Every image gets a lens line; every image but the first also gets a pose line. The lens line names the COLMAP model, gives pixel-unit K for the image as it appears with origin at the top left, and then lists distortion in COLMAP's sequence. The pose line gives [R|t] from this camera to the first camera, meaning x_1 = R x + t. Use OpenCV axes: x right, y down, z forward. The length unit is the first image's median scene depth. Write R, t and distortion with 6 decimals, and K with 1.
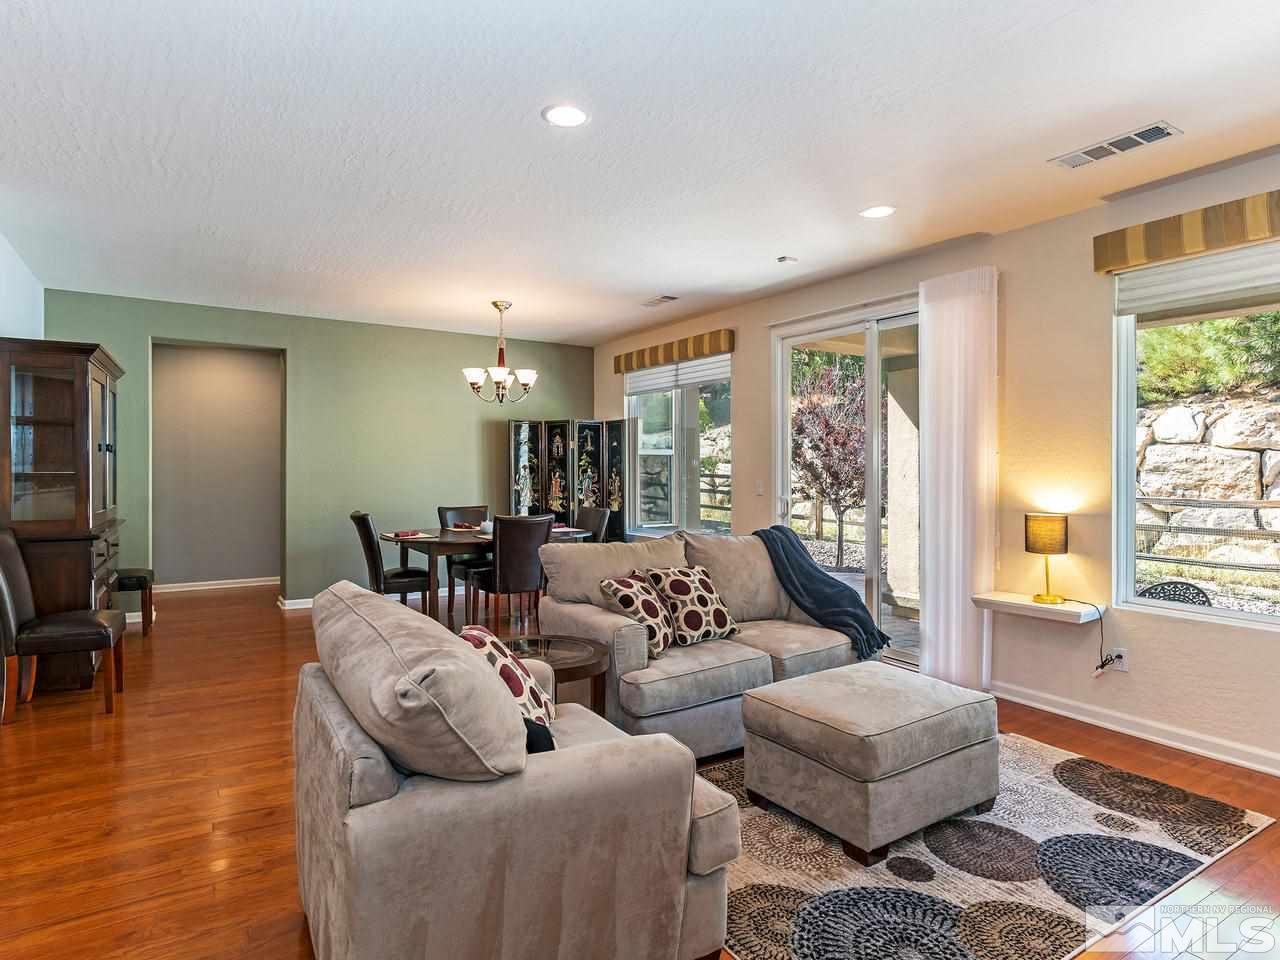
lens RADIAL K [[728.4, 0, 637.5], [0, 728.4, 477.0], [0, 0, 1]] dist [-0.003607, 0.004664]
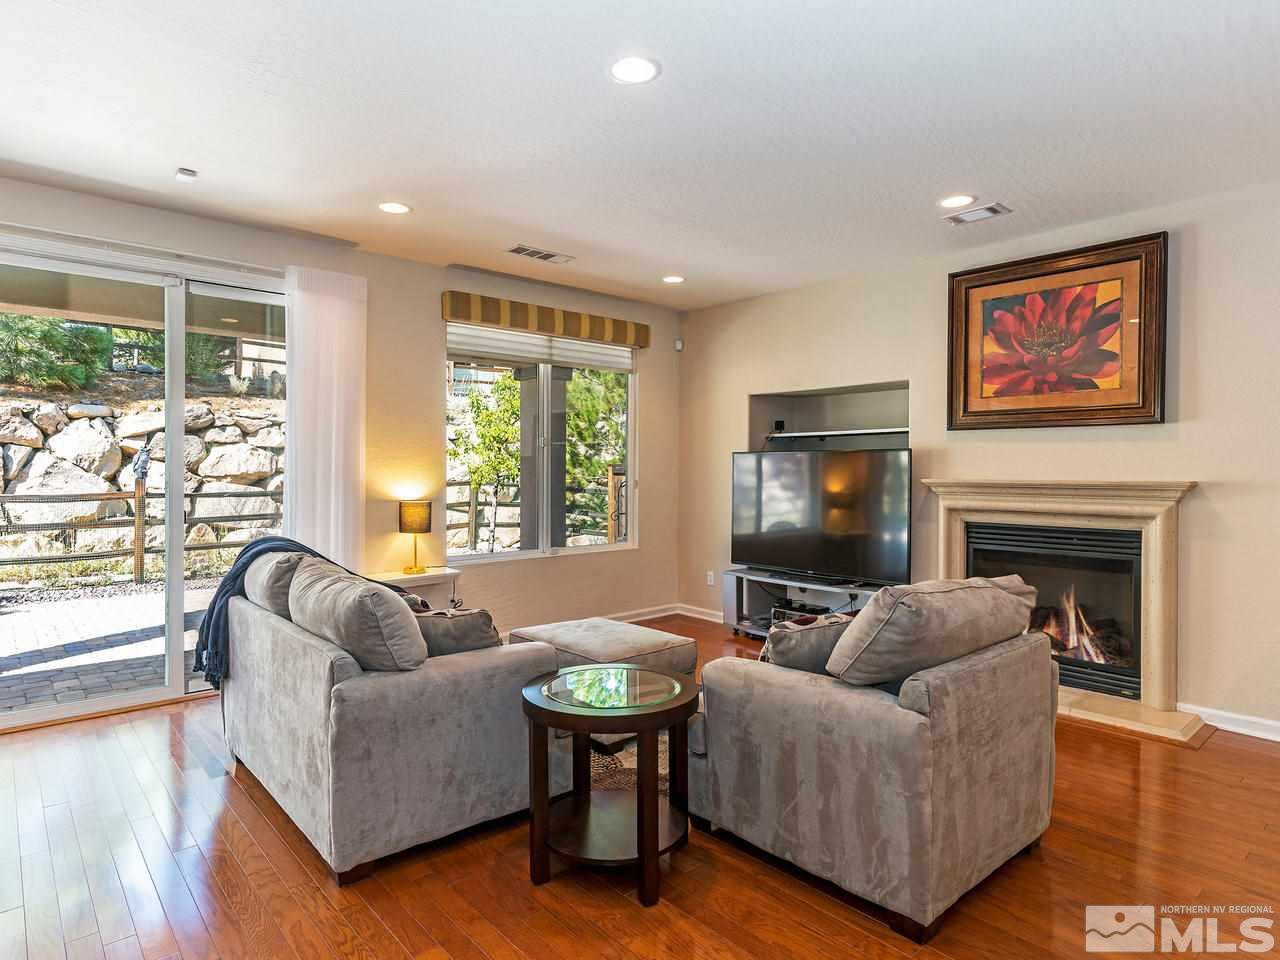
lens RADIAL K [[728.4, 0, 639.2], [0, 728.4, 472.7], [0, 0, 1]] dist [-0.003607, 0.004664]
pose [[-0.172814, -0.012838, 0.984871, -0.357122], [0.010755, 0.999831, 0.014921, -0.004971], [-0.984896, 0.013171, -0.172647, 0.417111]]
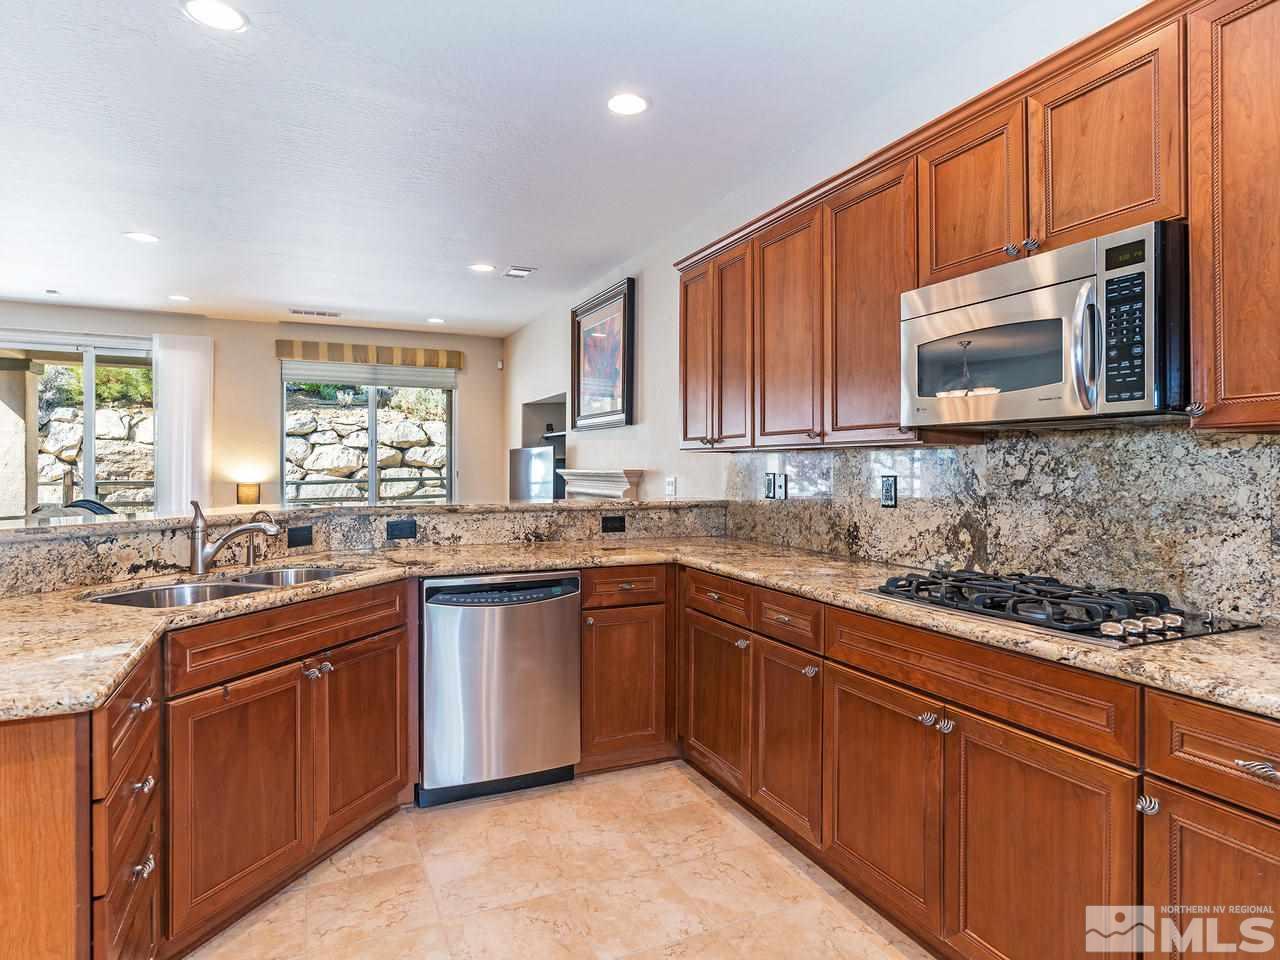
lens RADIAL K [[728.4, 0, 629.3], [0, 728.4, 463.1], [0, 0, 1]] dist [-0.003607, 0.004664]
pose [[0.142654, -0.002392, 0.989770, -0.551109], [0.009804, 0.999951, 0.001004, 0.004472], [-0.989724, 0.009560, 0.142671, -0.100689]]
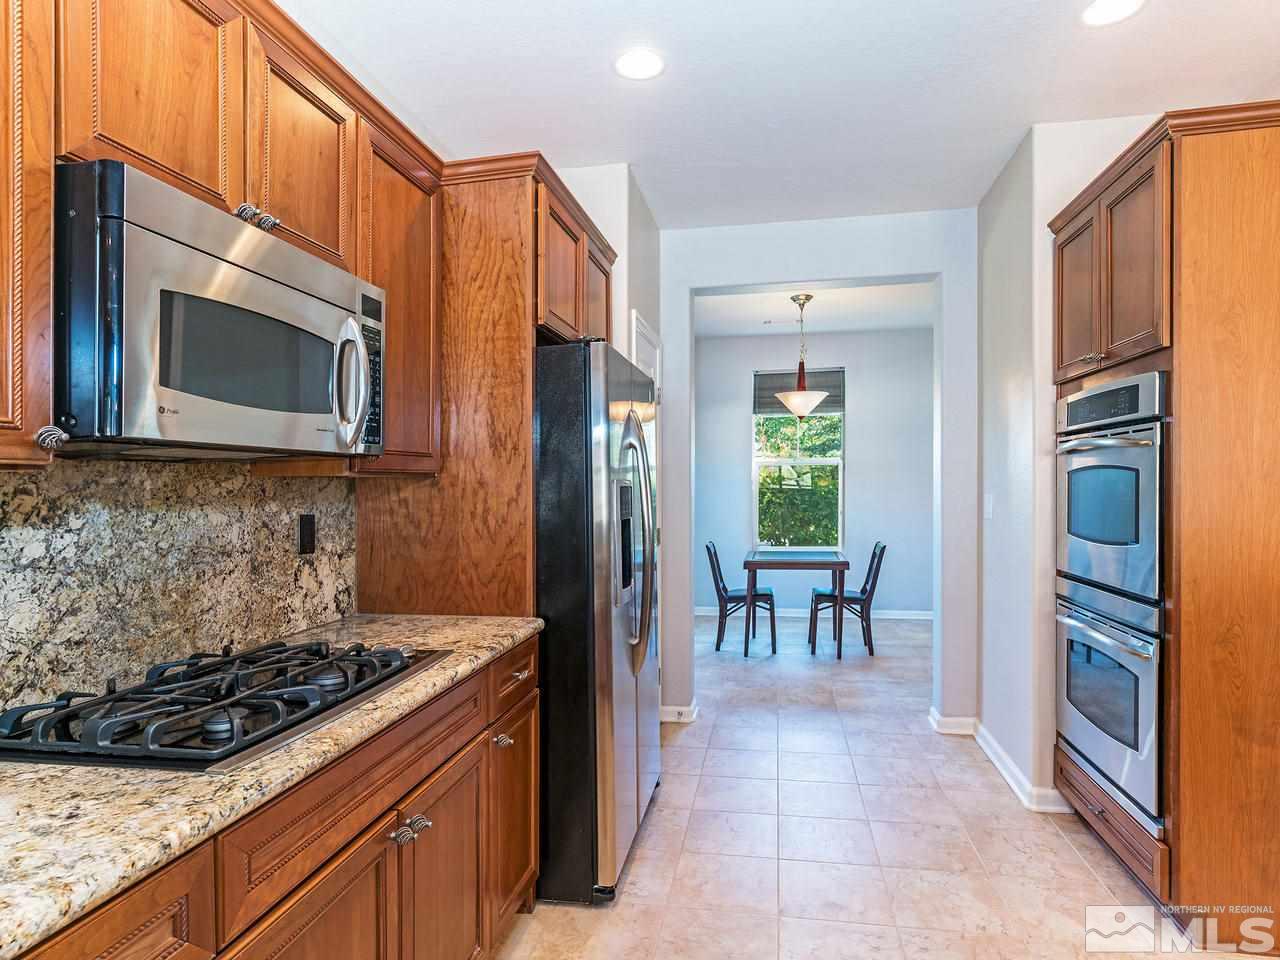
lens RADIAL K [[728.4, 0, 648.4], [0, 728.4, 477.1], [0, 0, 1]] dist [-0.003607, 0.004664]
pose [[-0.687417, -0.004790, -0.726248, -0.228179], [0.000800, 0.999973, -0.007353, 0.000371], [0.726263, -0.005635, -0.687394, 0.001871]]
